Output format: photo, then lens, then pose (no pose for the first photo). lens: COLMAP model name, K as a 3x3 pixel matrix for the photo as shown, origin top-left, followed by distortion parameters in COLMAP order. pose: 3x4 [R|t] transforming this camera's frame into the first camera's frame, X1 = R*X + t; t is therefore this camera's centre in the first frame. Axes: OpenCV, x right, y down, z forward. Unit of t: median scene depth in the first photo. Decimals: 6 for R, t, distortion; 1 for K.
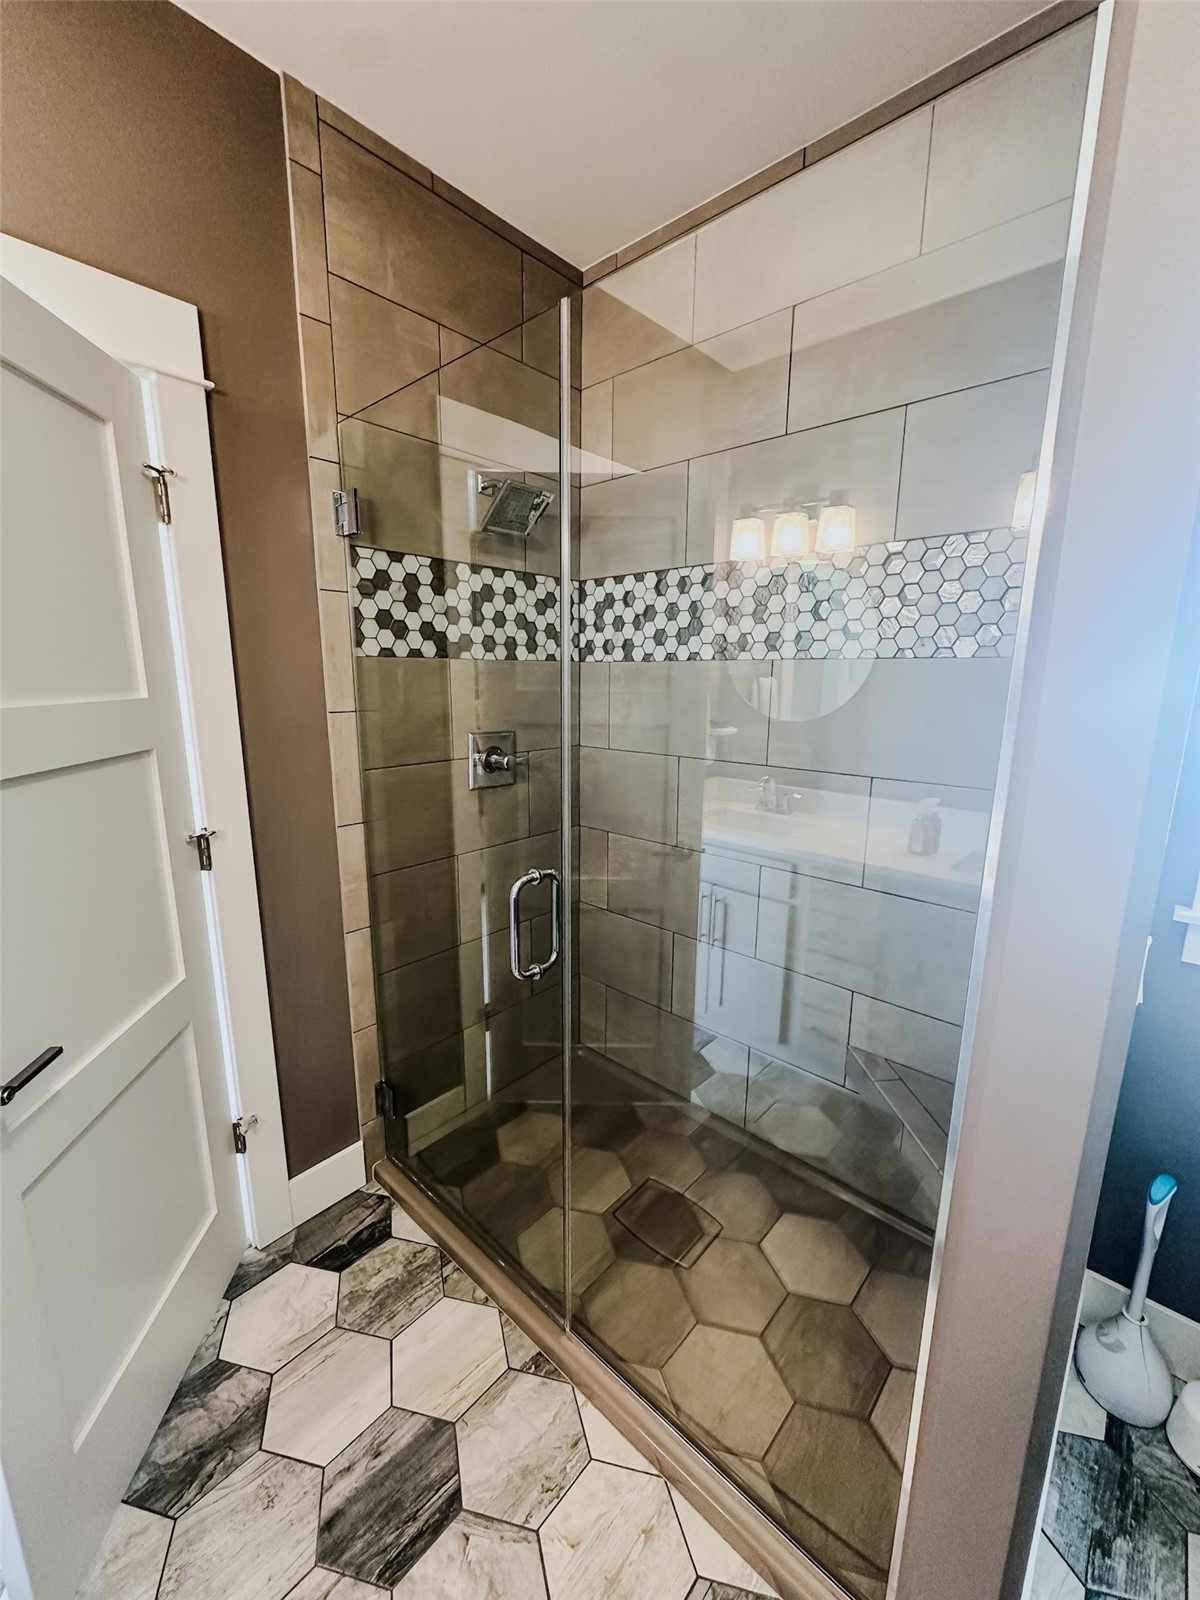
lens RADIAL K [[635.9, 0, 609.0], [0, 635.9, 799.3], [0, 0, 1]] dist [-0.010521, -0.000008]
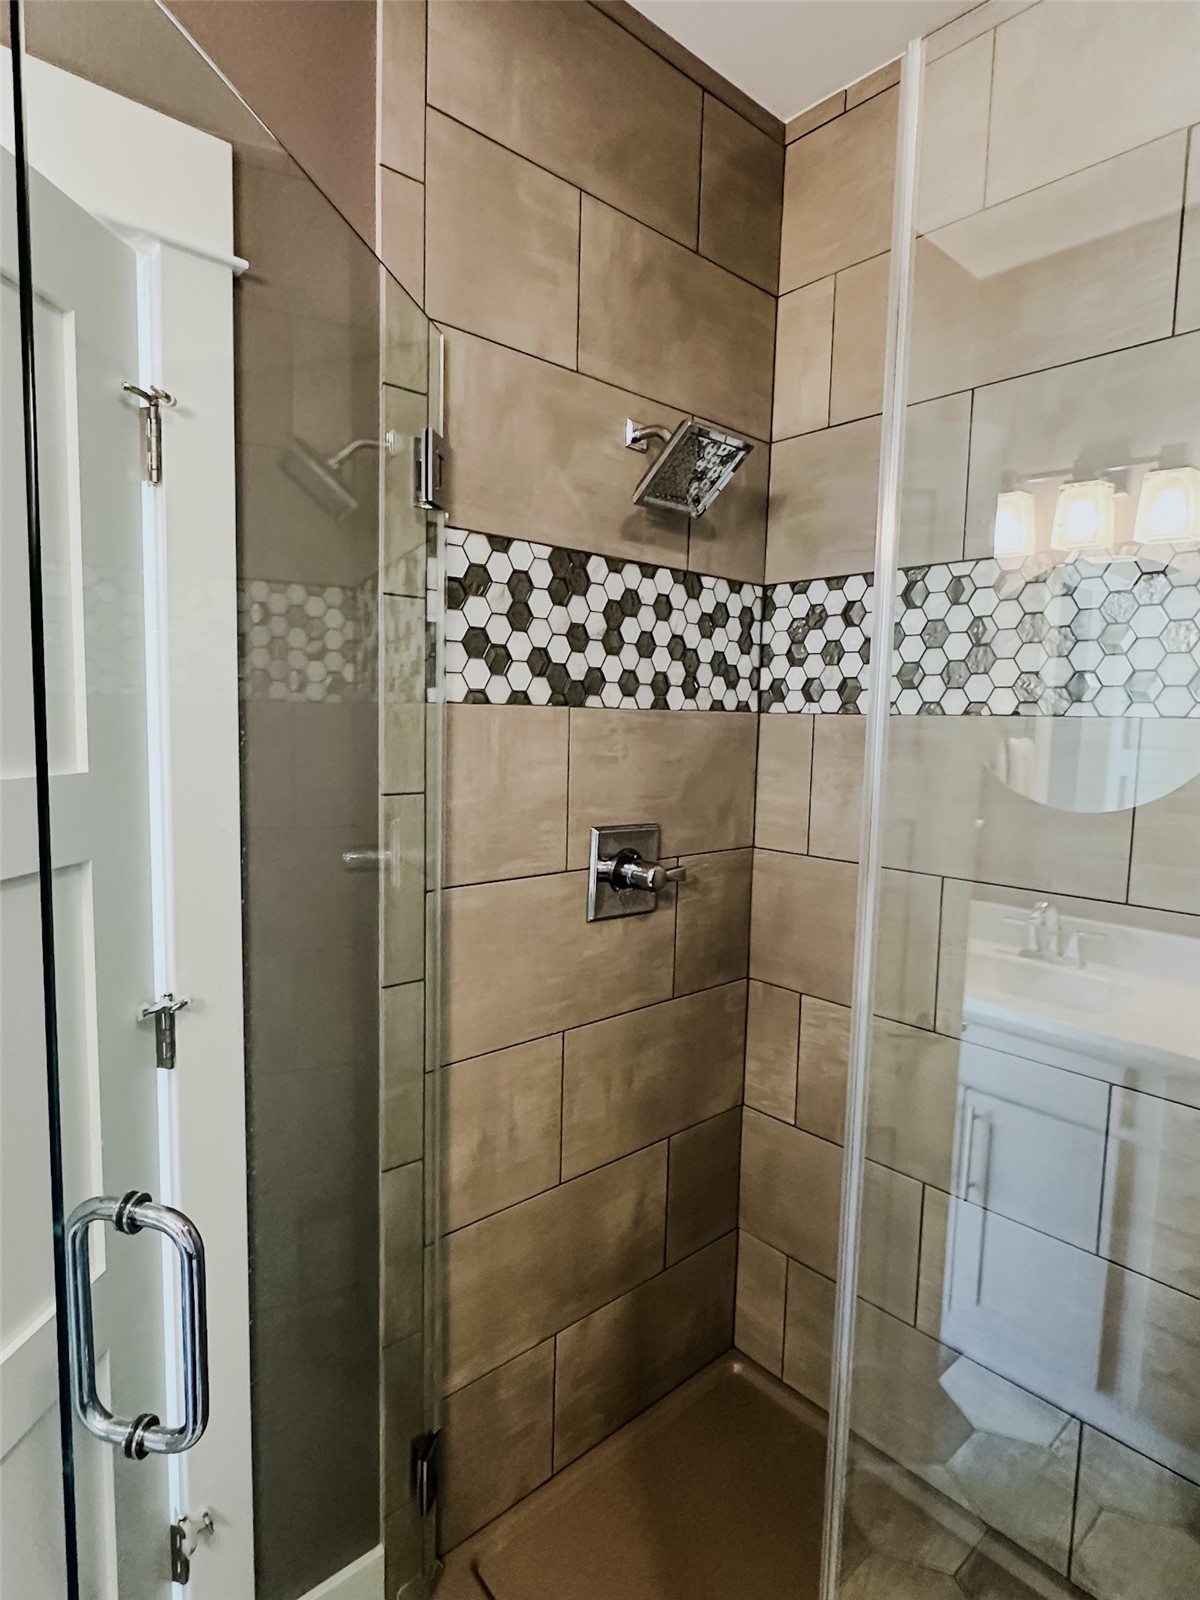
lens RADIAL K [[879.2, 0, 597.6], [0, 879.2, 799.7], [0, 0, 1]] dist [-0.004160, -0.004012]
pose [[0.991916, 0.028488, -0.123658, -0.111420], [-0.041063, 0.994103, -0.100367, -0.046067], [0.120070, 0.104633, 0.987236, 0.168220]]
